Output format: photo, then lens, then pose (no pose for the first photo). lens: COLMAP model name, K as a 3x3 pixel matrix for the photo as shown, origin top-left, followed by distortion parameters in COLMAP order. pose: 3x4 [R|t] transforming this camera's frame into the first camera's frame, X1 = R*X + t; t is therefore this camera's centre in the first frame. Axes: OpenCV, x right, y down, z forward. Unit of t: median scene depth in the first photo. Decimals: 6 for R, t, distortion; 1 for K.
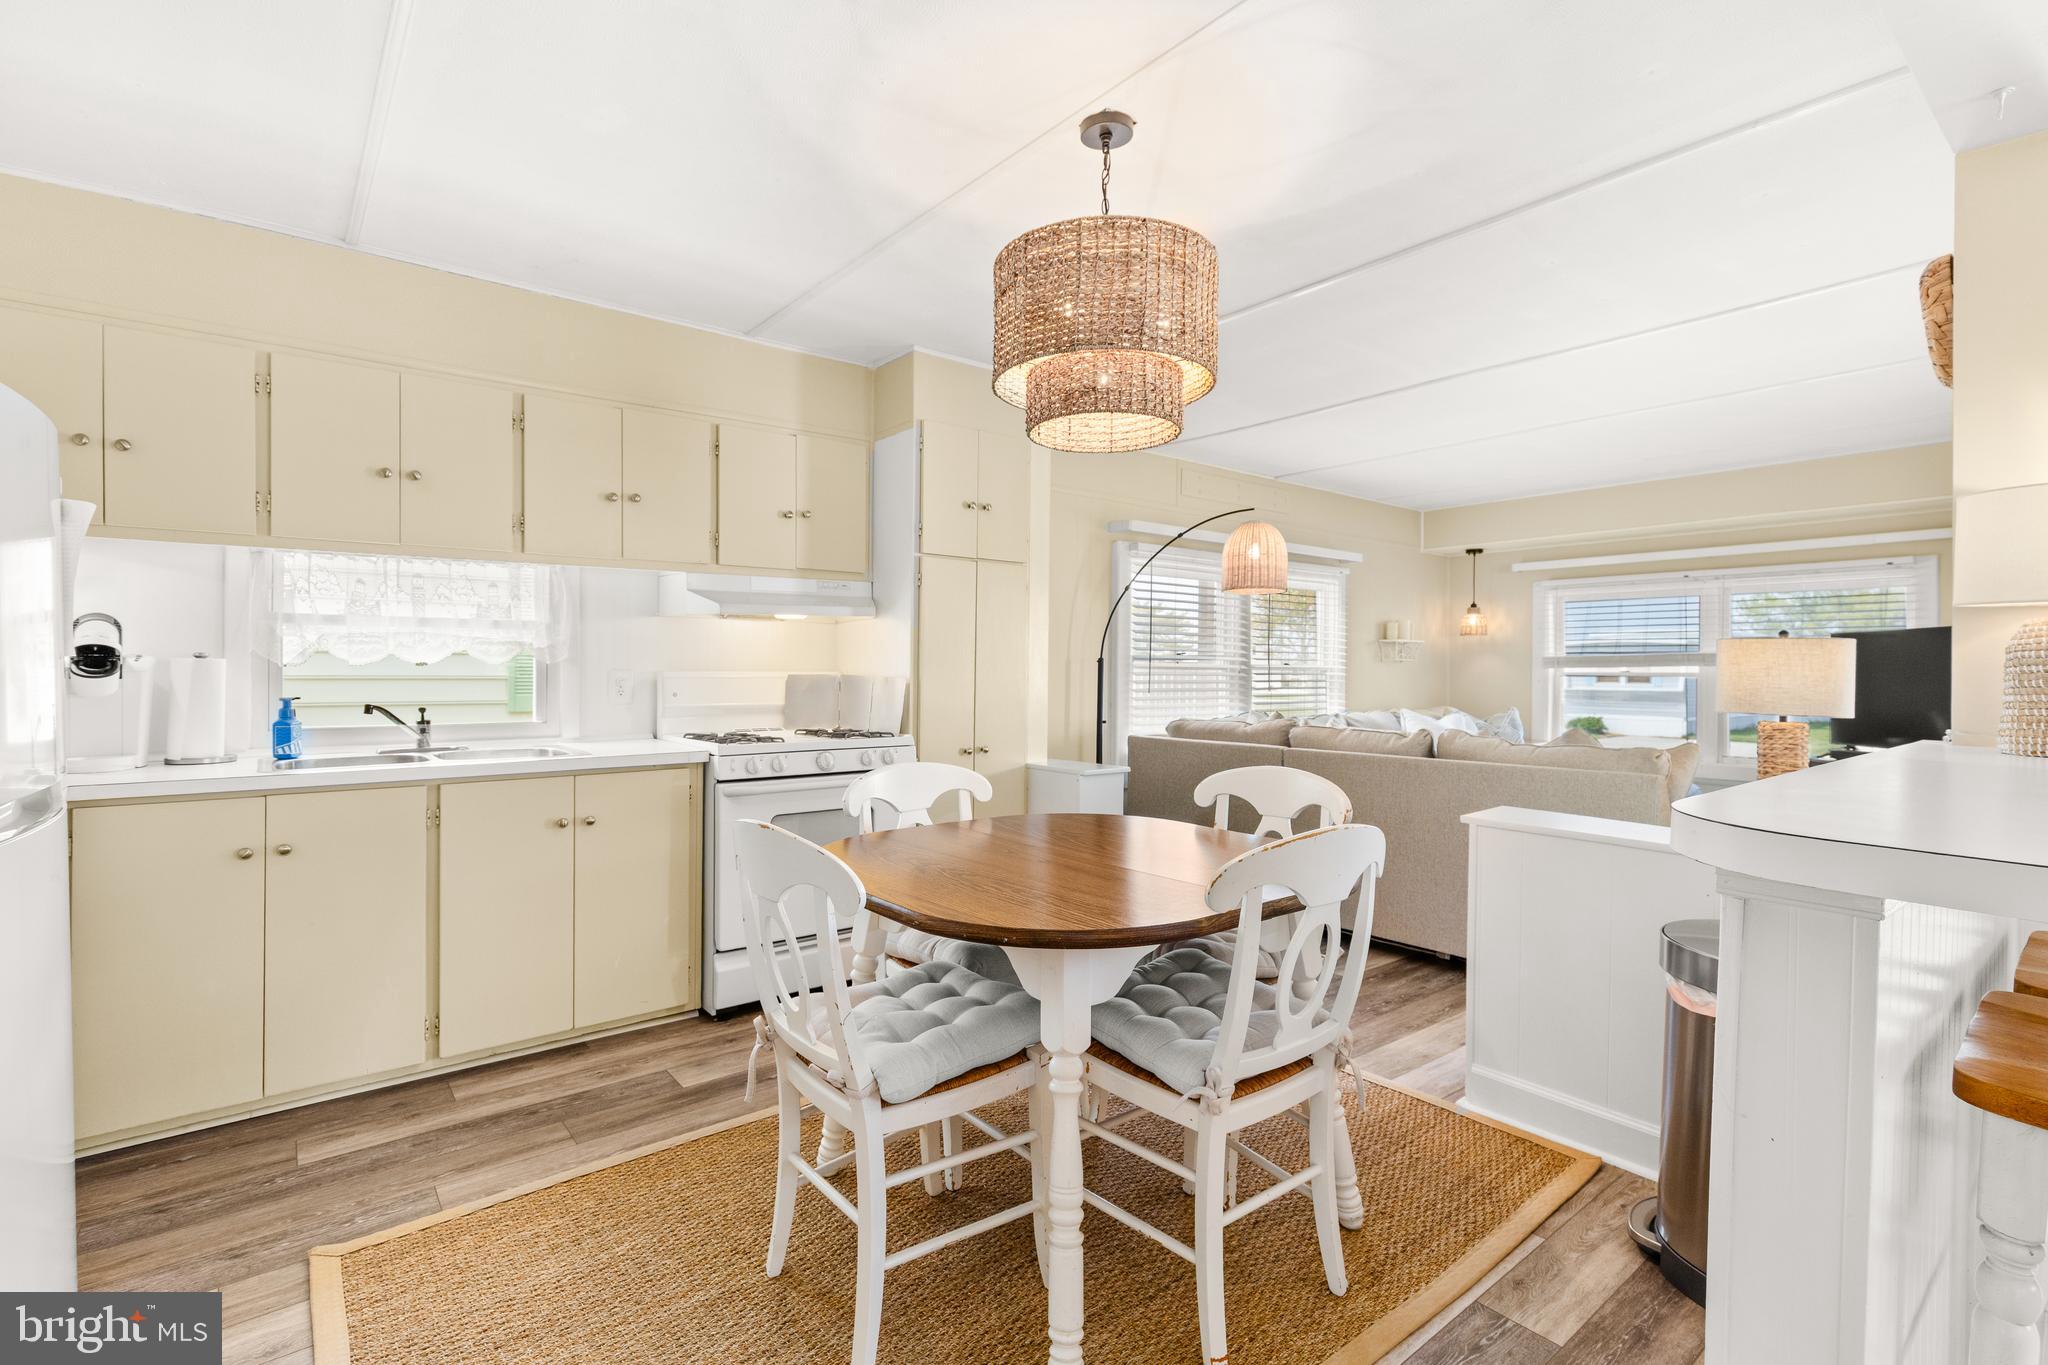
lens RADIAL K [[931.8, 0, 1035.4], [0, 931.8, 674.1], [0, 0, 1]] dist [0.005281, 0.000398]
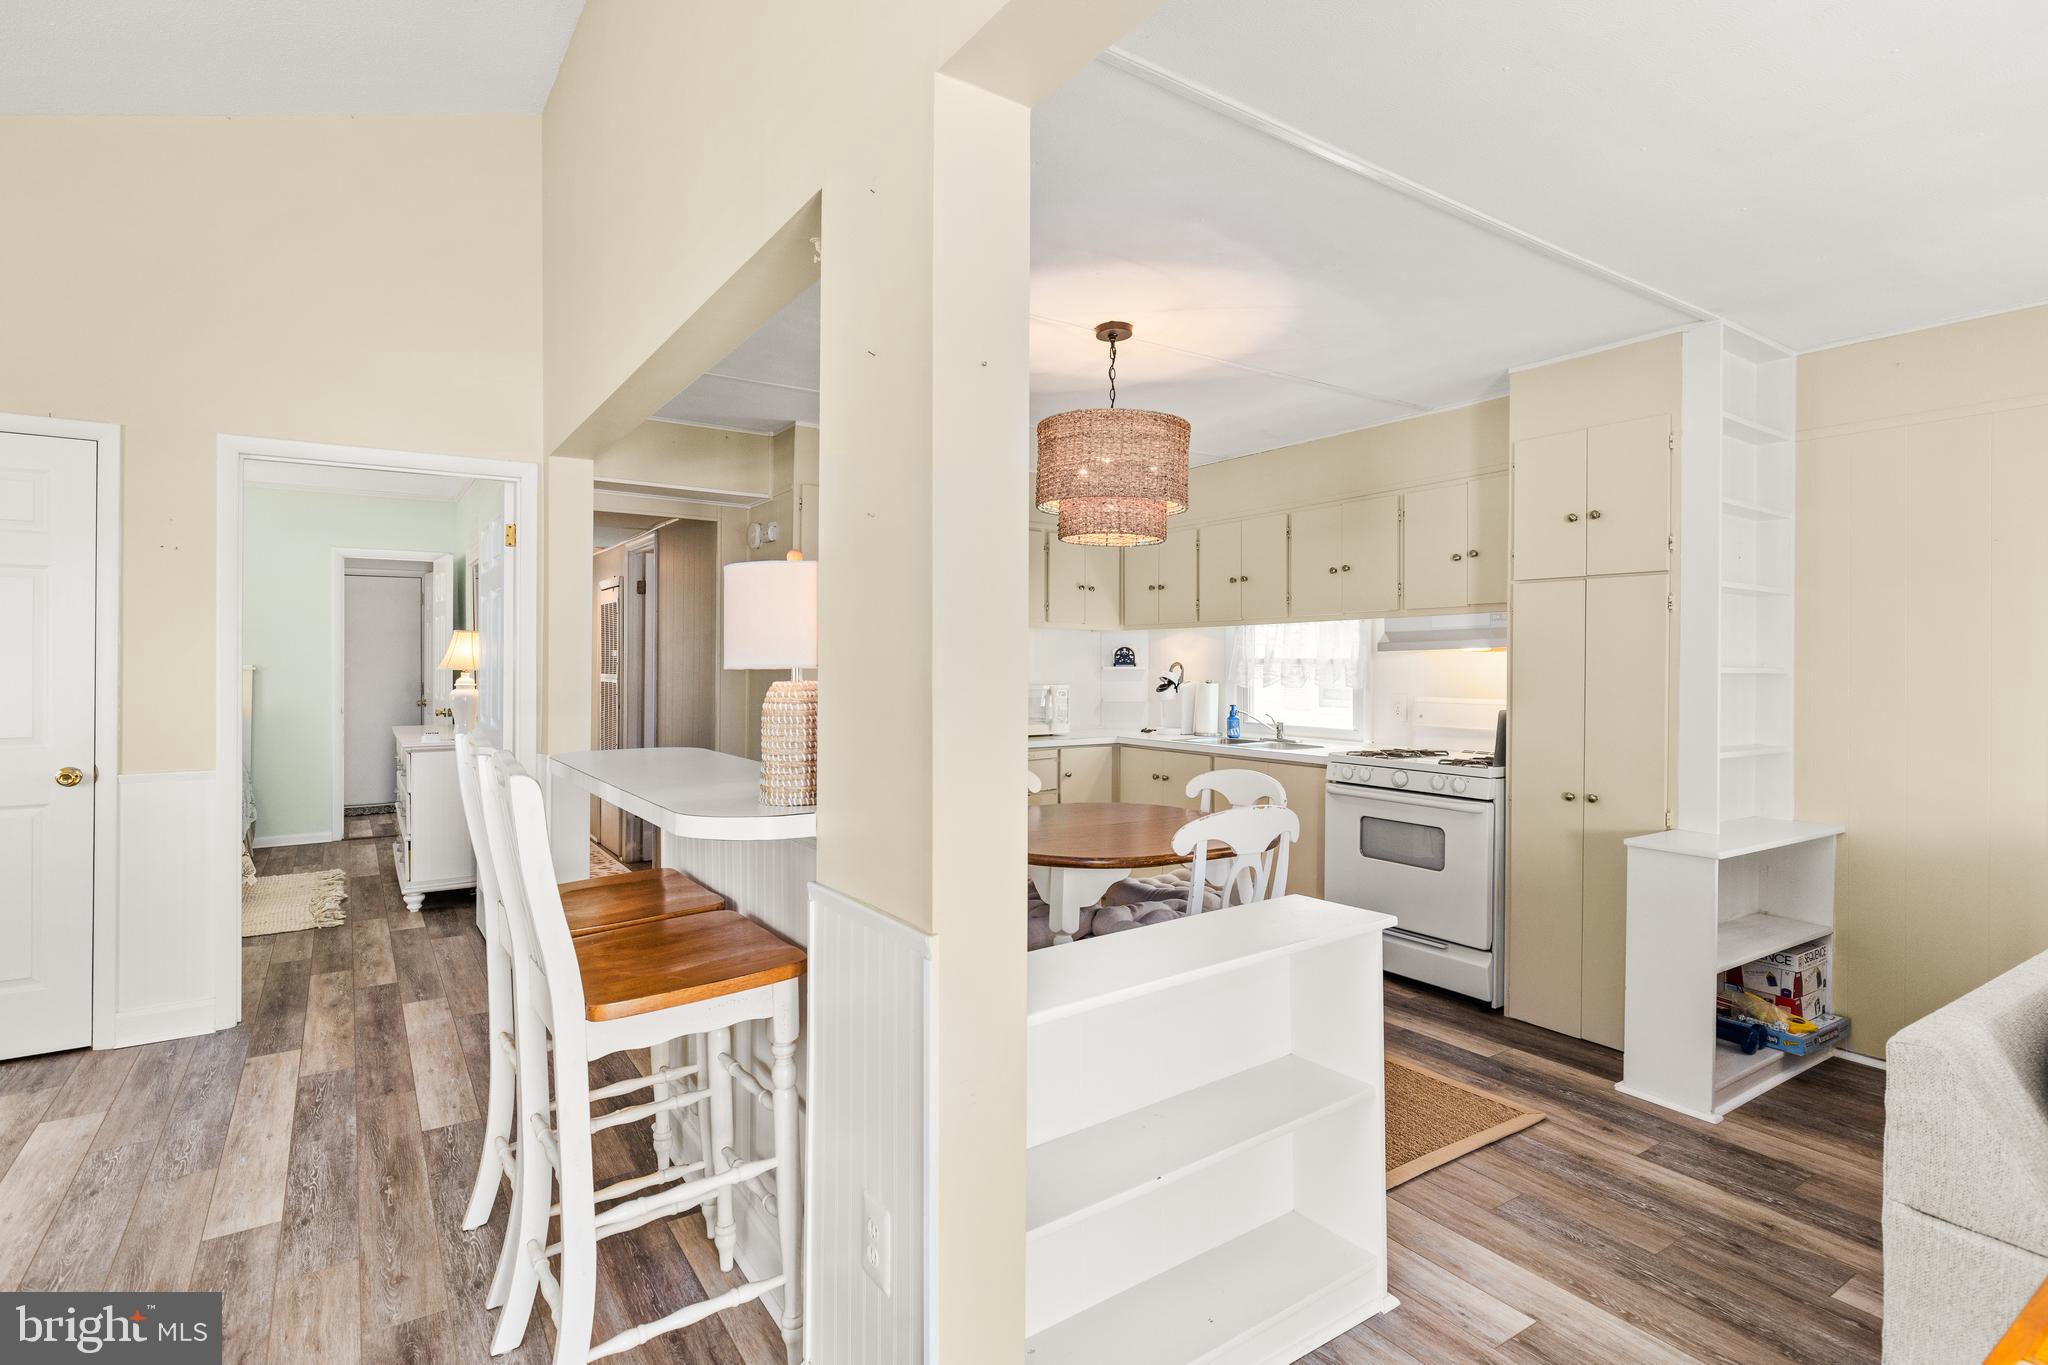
lens RADIAL K [[1020.9, 0, 1006.2], [0, 1020.9, 665.6], [0, 0, 1]] dist [0.001615, -0.000482]
pose [[-0.093745, -0.002477, -0.995593, 1.202353], [-0.012539, 0.999921, -0.001307, -0.042593], [0.995517, 0.012361, -0.093769, 0.711854]]
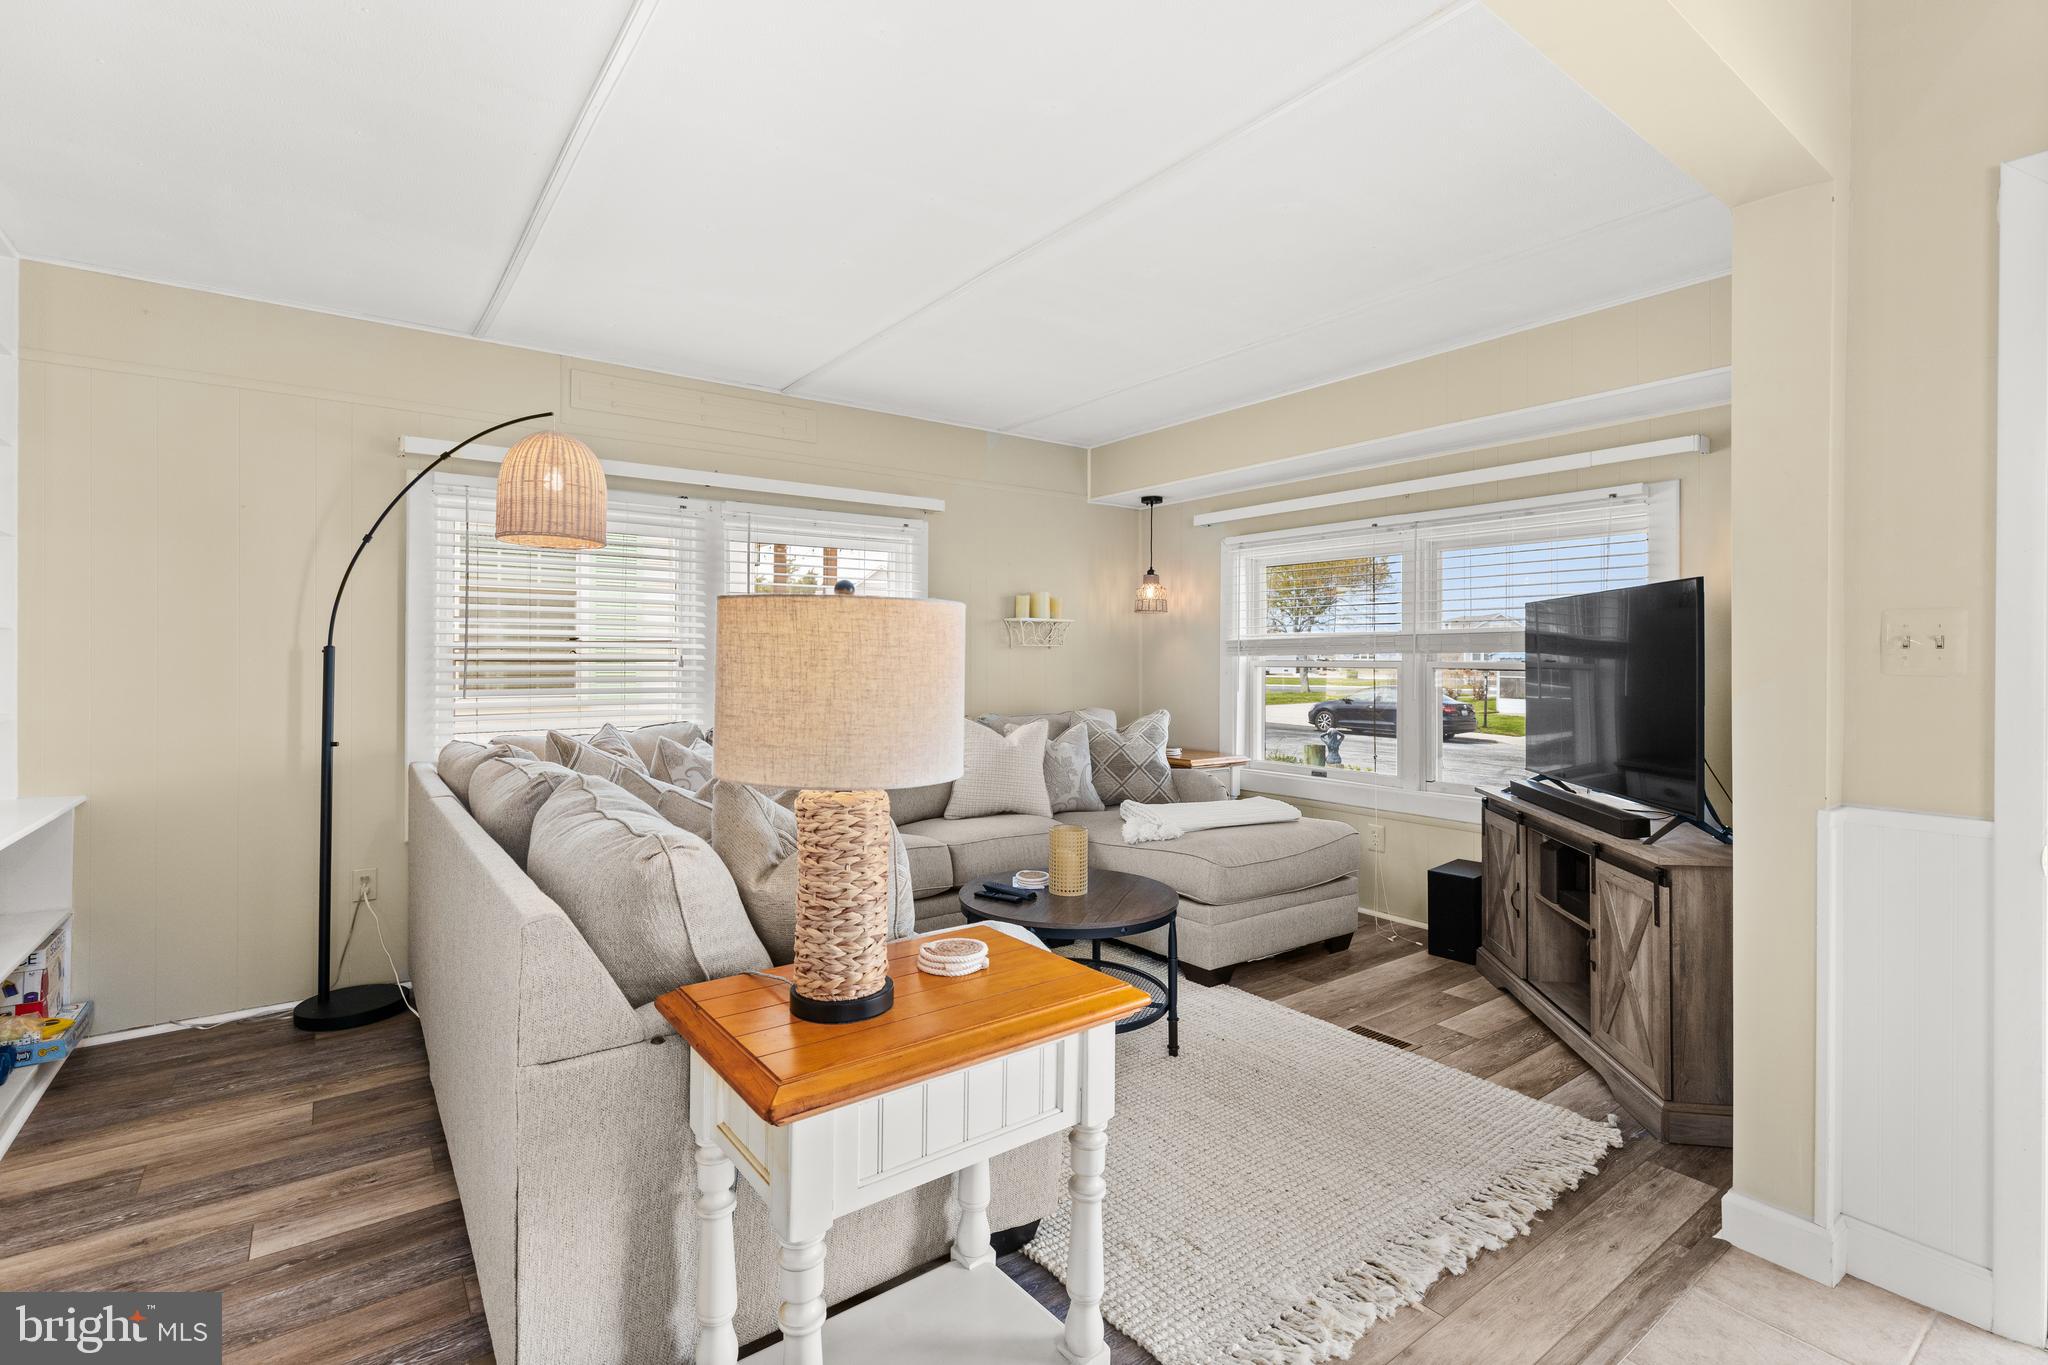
lens RADIAL K [[931.8, 0, 1029.6], [0, 931.8, 661.9], [0, 0, 1]] dist [0.005281, 0.000398]
pose [[0.999325, -0.003654, -0.036541, 0.975748], [0.003754, 0.999989, 0.002658, -0.009989], [0.036530, -0.002793, 0.999329, 0.611480]]
